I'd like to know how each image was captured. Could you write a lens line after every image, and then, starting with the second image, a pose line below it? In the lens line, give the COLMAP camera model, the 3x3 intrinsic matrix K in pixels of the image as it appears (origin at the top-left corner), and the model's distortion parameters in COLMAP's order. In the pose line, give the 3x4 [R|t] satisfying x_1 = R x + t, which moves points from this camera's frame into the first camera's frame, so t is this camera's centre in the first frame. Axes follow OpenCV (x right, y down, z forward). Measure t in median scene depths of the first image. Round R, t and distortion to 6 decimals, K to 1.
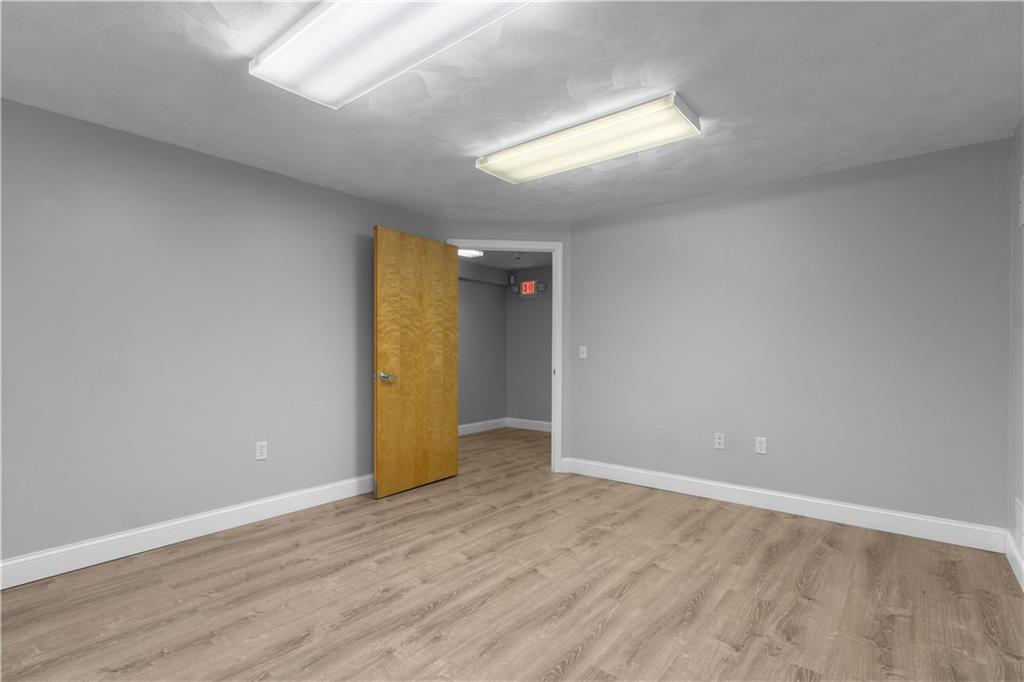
lens RADIAL K [[489.6, 0, 513.0], [0, 489.6, 355.6], [0, 0, 1]] dist [0.001510, -0.001331]
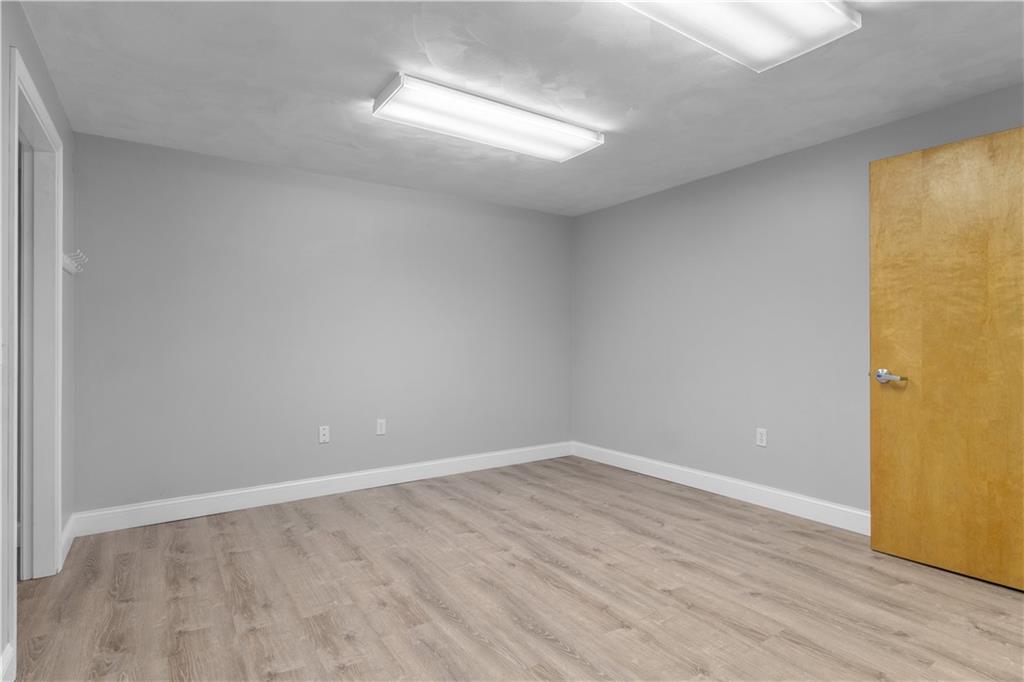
lens RADIAL K [[525.9, 0, 511.1], [0, 525.9, 338.0], [0, 0, 1]] dist [-0.001667, 0.000268]
pose [[-0.296613, -0.002496, -0.954995, 0.787196], [-0.008974, 0.999960, 0.000174, -0.008331], [0.954956, 0.008622, -0.296623, 0.954059]]
